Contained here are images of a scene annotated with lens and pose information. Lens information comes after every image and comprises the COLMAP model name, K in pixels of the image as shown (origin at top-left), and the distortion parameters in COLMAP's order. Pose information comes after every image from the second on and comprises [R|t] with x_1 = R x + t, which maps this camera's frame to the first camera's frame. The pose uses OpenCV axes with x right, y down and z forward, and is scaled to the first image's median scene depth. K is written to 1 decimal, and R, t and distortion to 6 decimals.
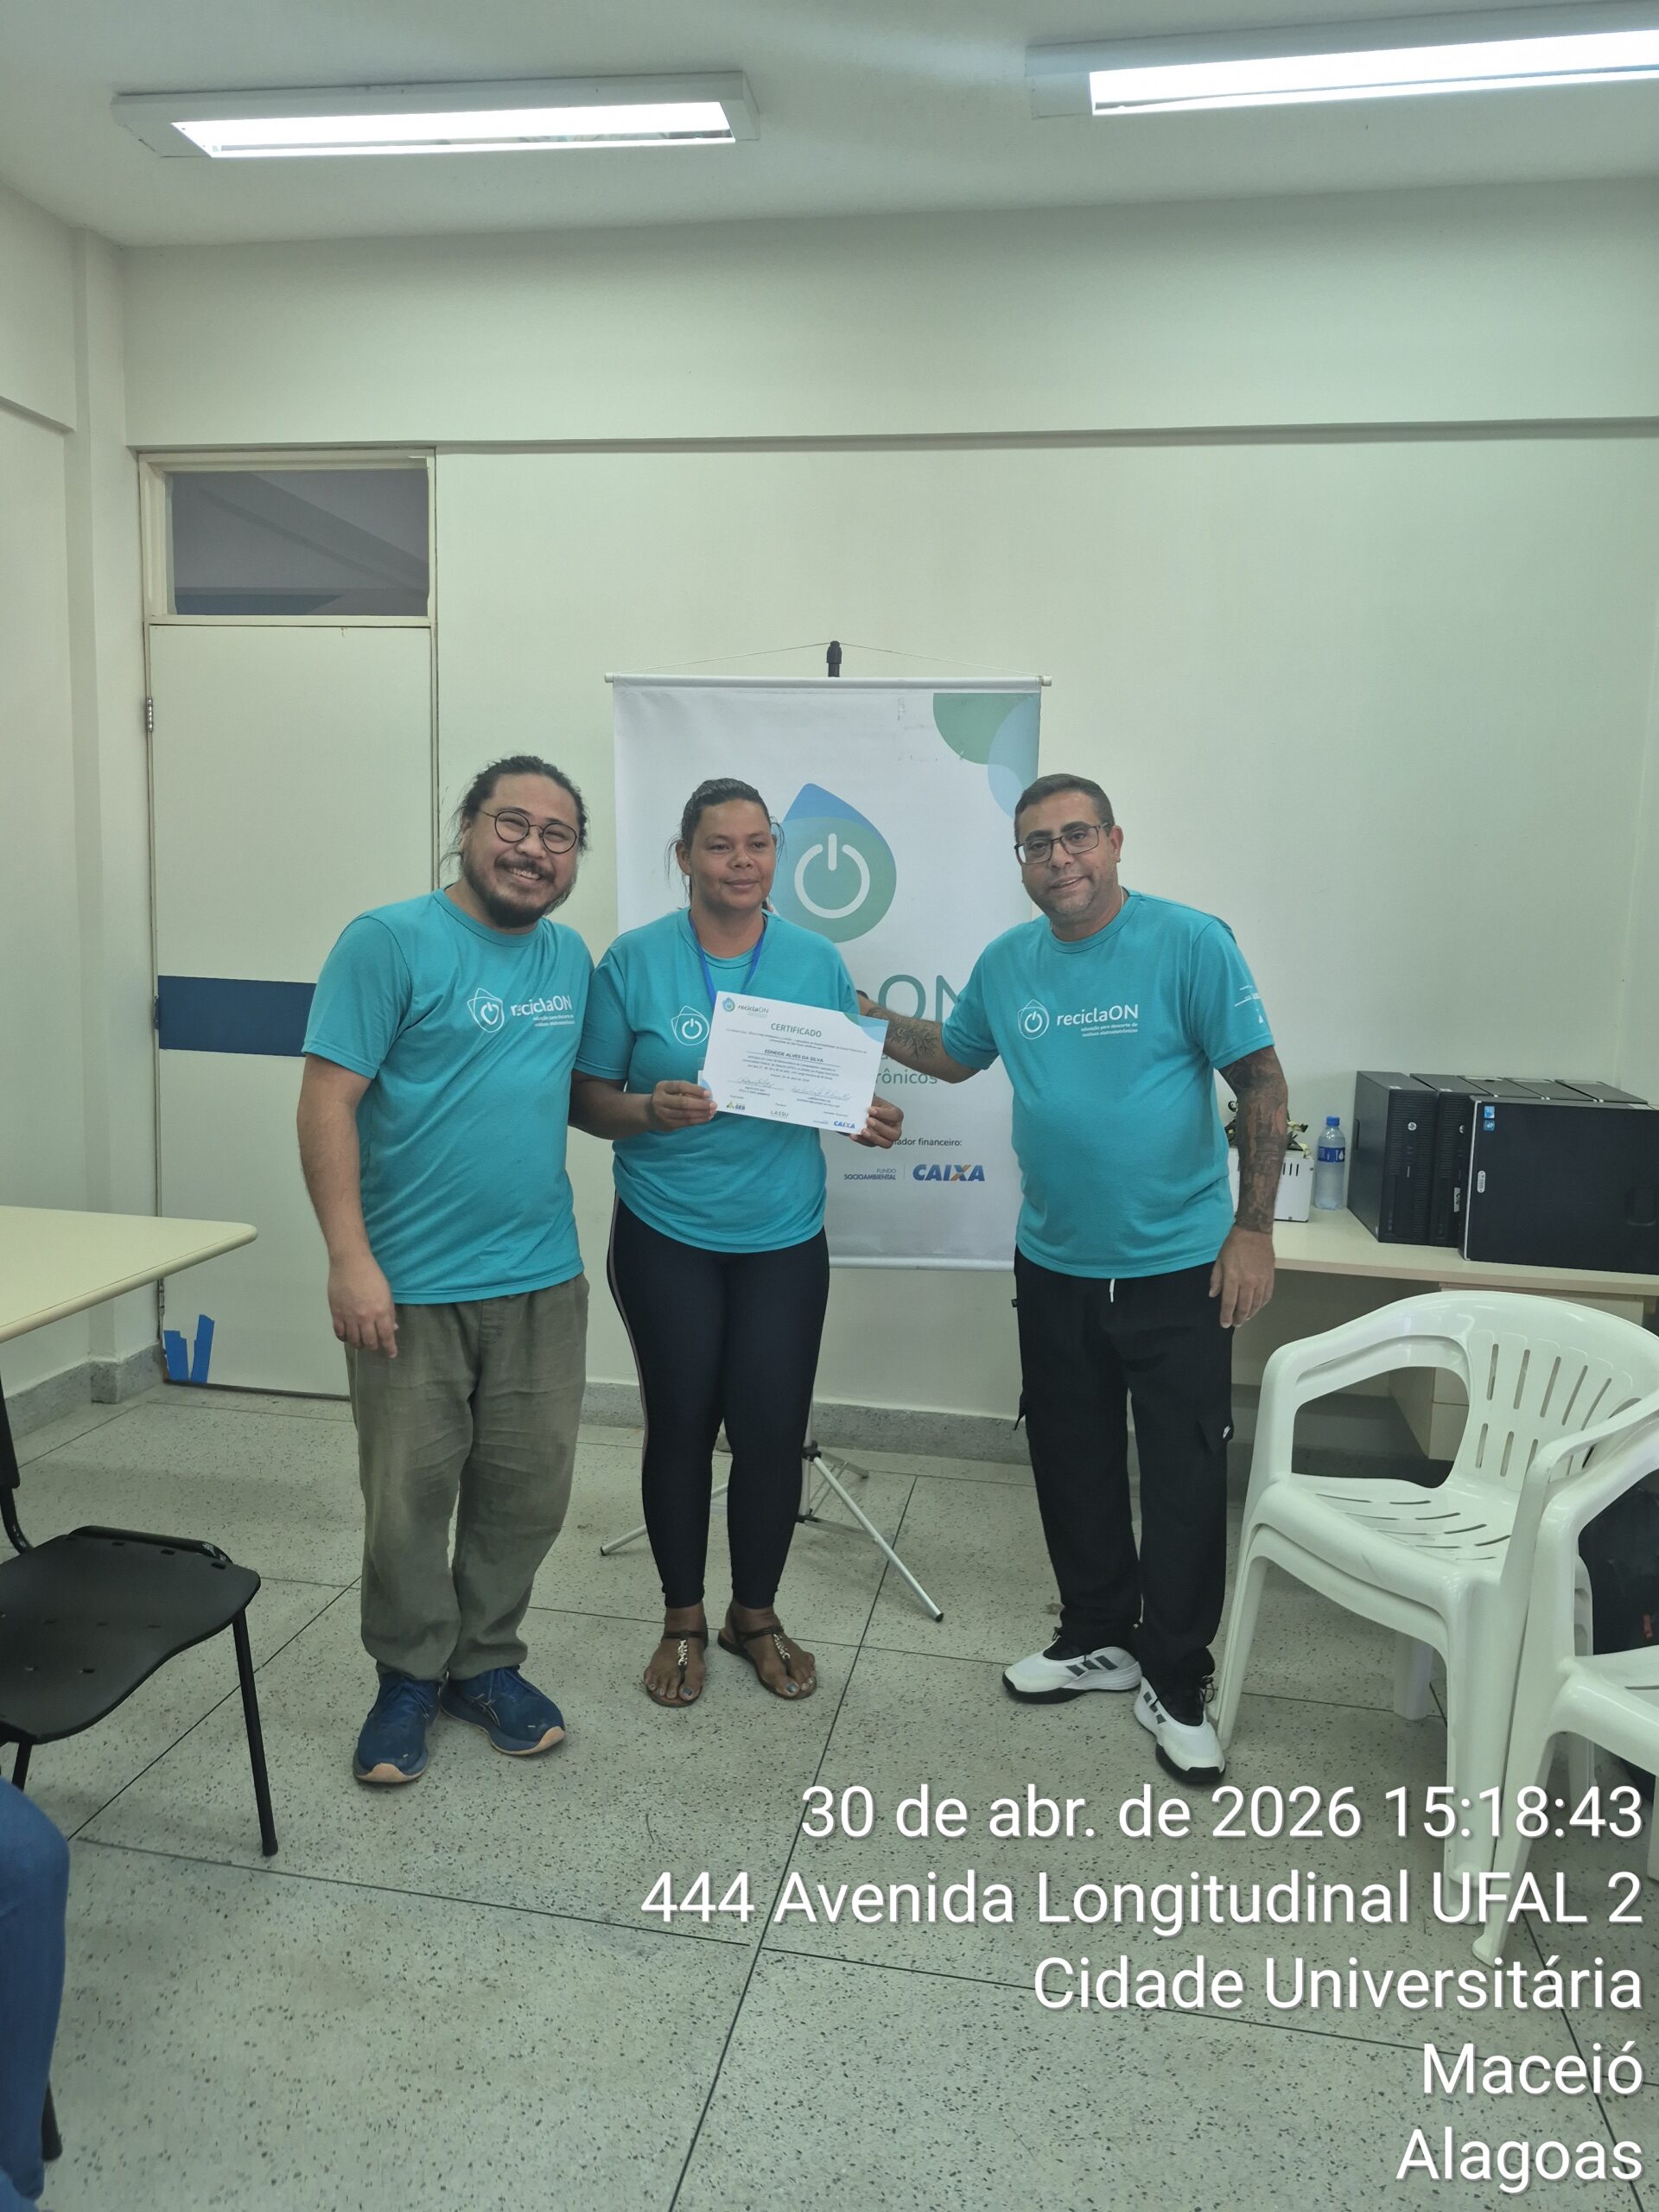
lens RADIAL K [[1516.9, 0, 842.5], [0, 1516.9, 1073.9], [0, 0, 1]] dist [0.029798, -0.030660]
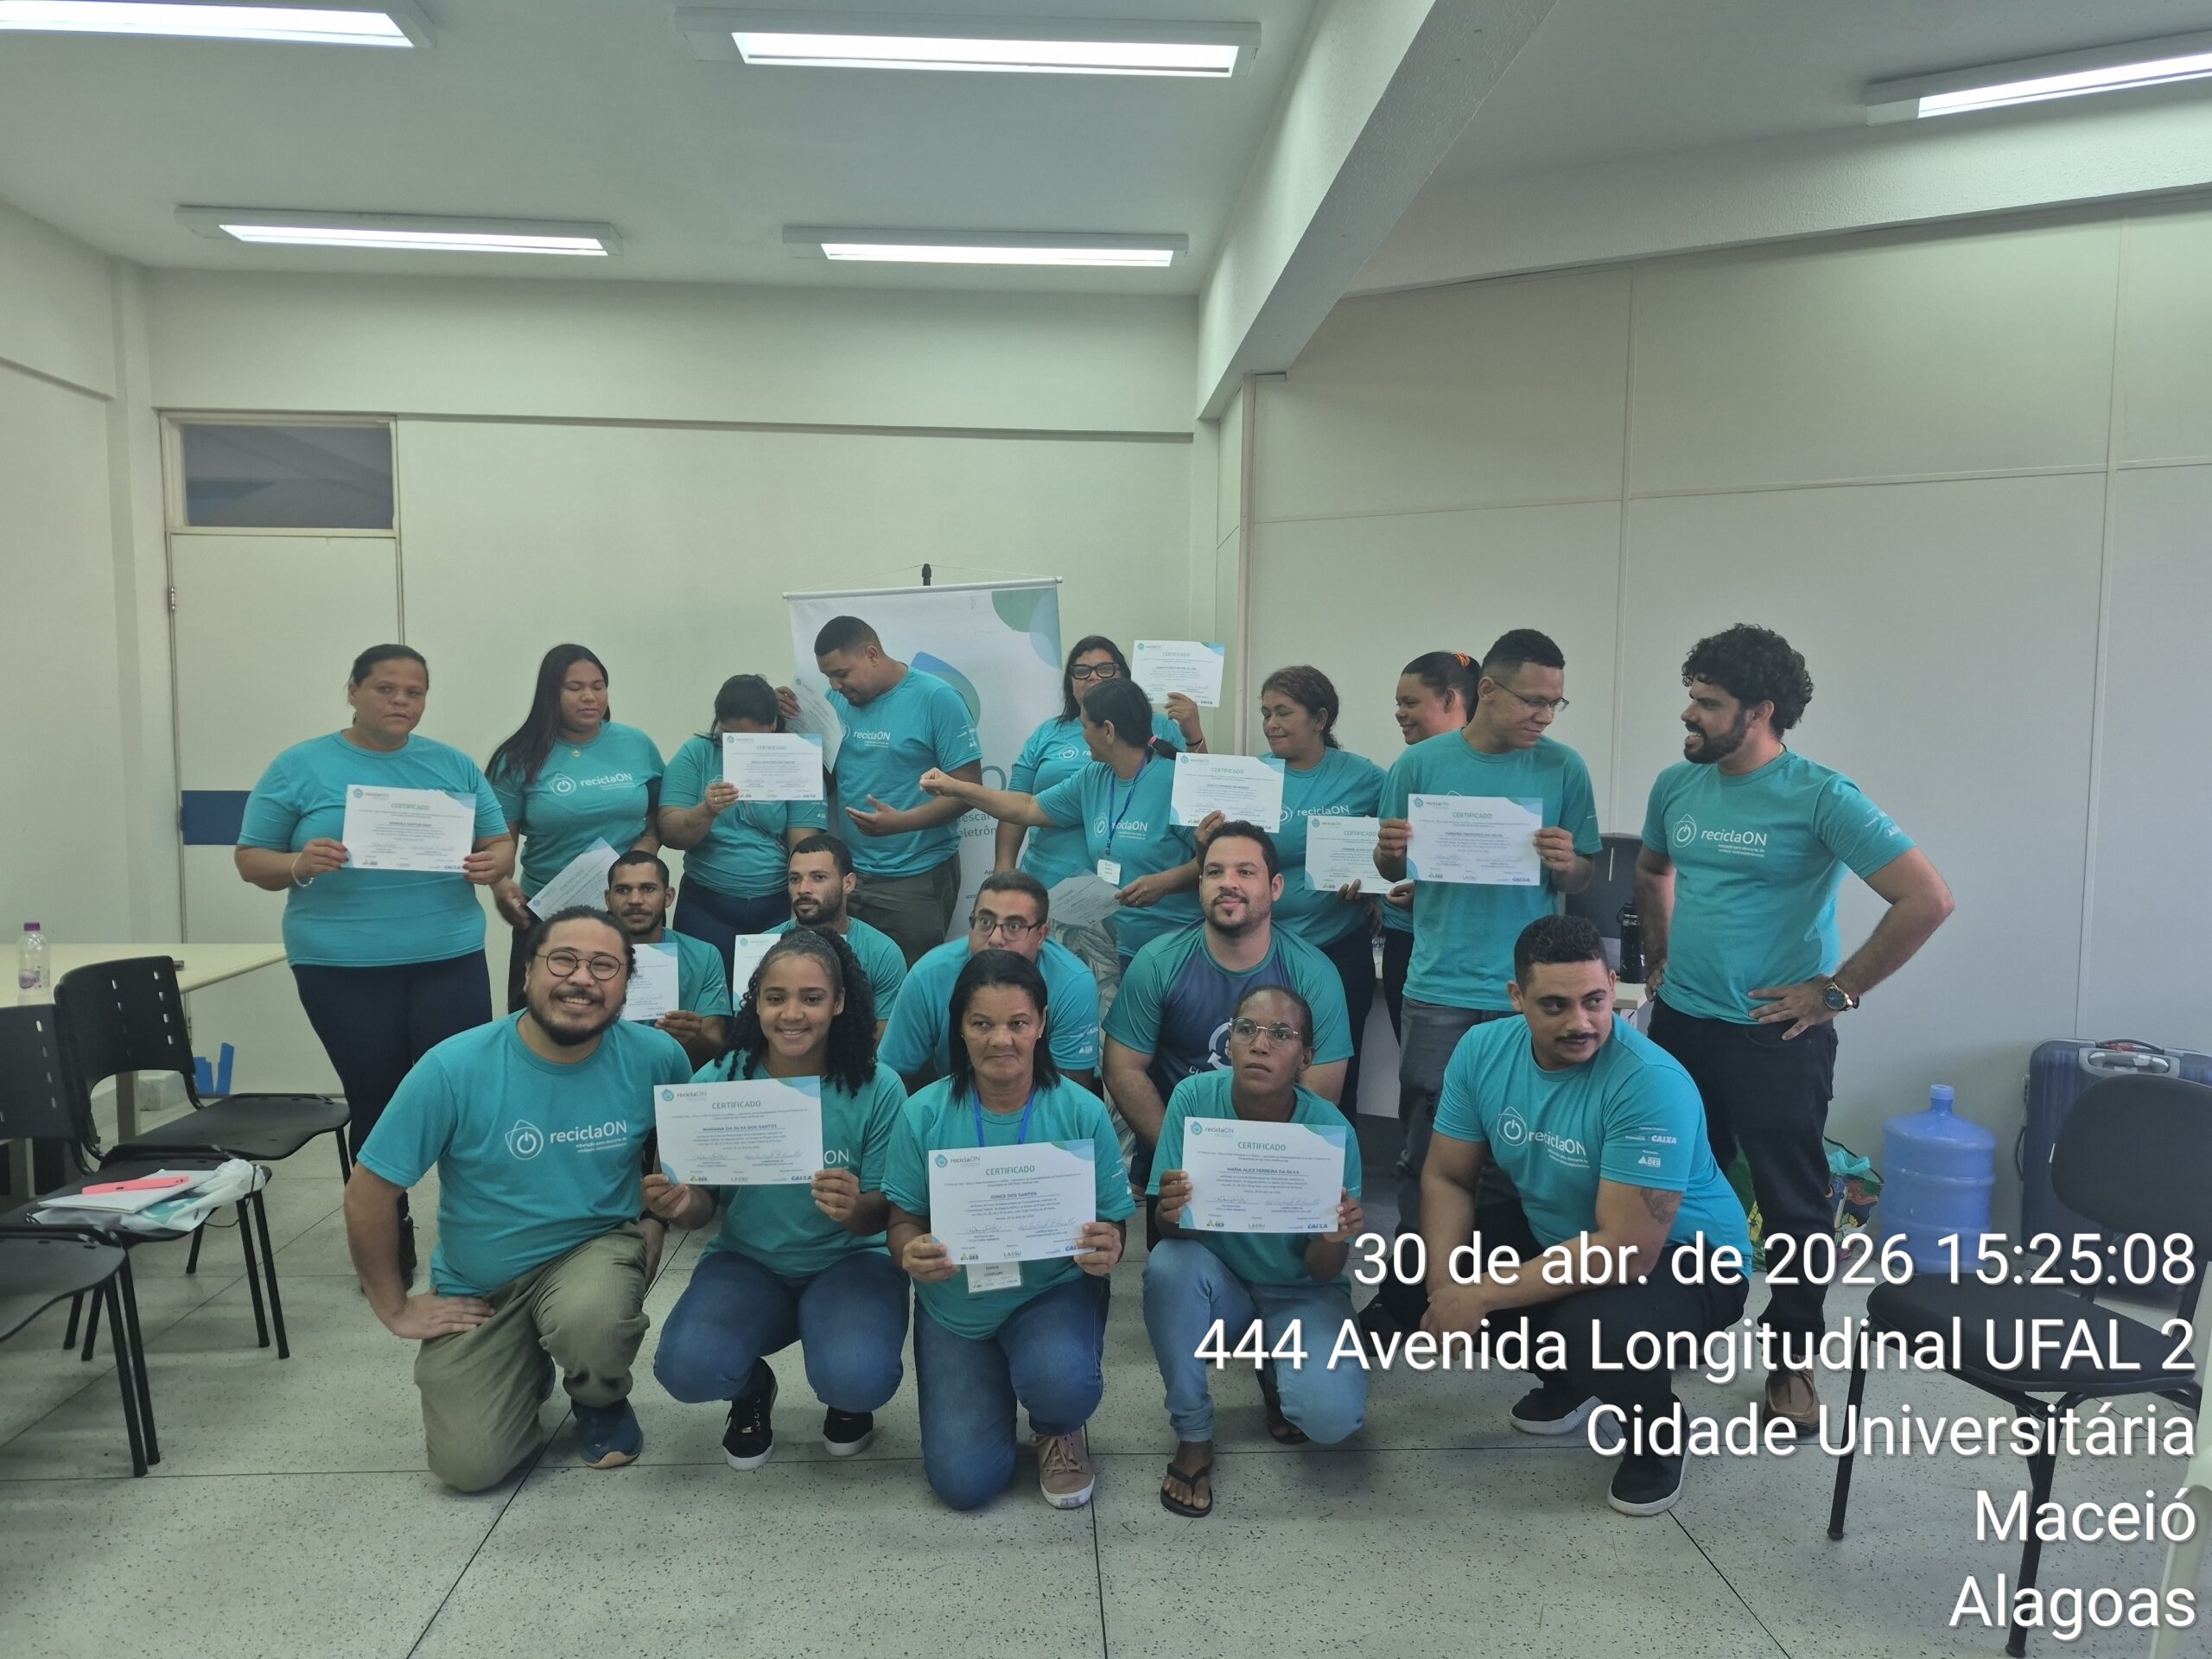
lens RADIAL K [[1516.9, 0, 1114.0], [0, 1516.9, 836.3], [0, 0, 1]] dist [0.029798, -0.030660]
pose [[0.970083, -0.043298, 0.238880, 0.043602], [0.052684, 0.998064, -0.033045, 0.102902], [-0.236987, 0.044642, 0.970487, -0.802900]]
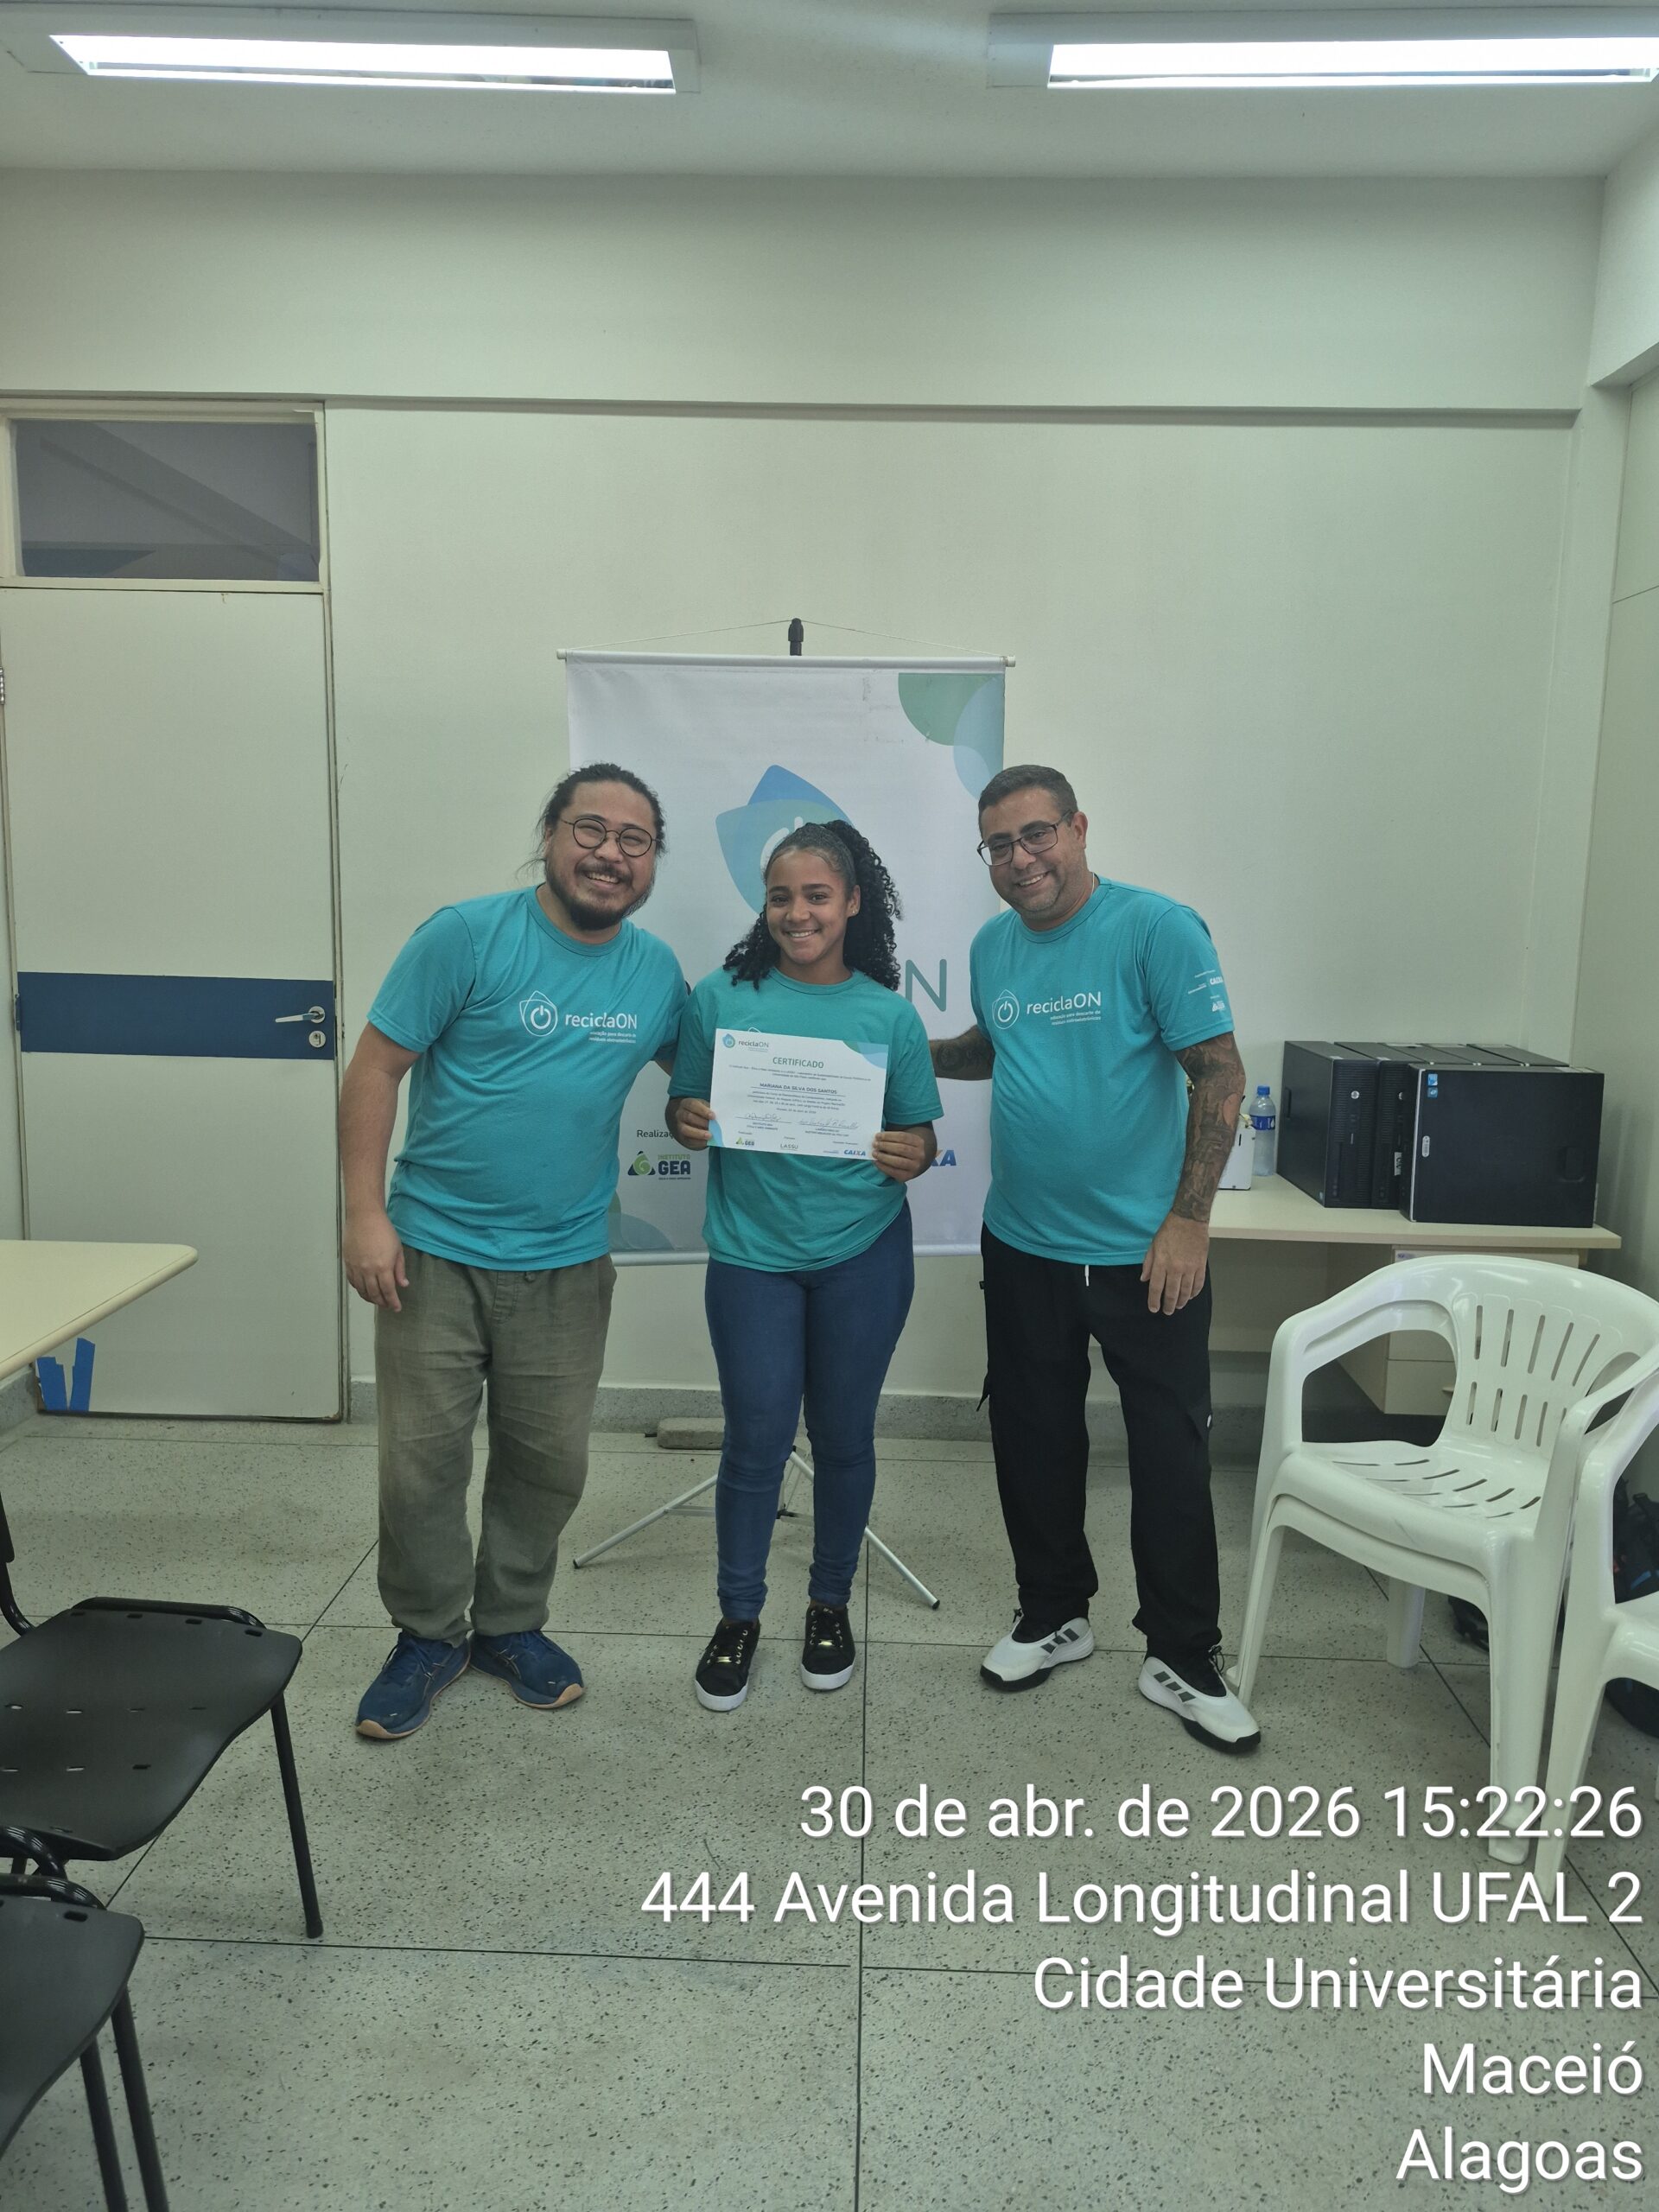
lens RADIAL K [[1516.9, 0, 836.4], [0, 1516.9, 1066.4], [0, 0, 1]] dist [0.029798, -0.030660]
pose [[0.988921, -0.032640, 0.144812, -0.155199], [0.029443, 0.999274, 0.024169, -0.025501], [-0.145496, -0.019638, 0.989164, 0.032958]]
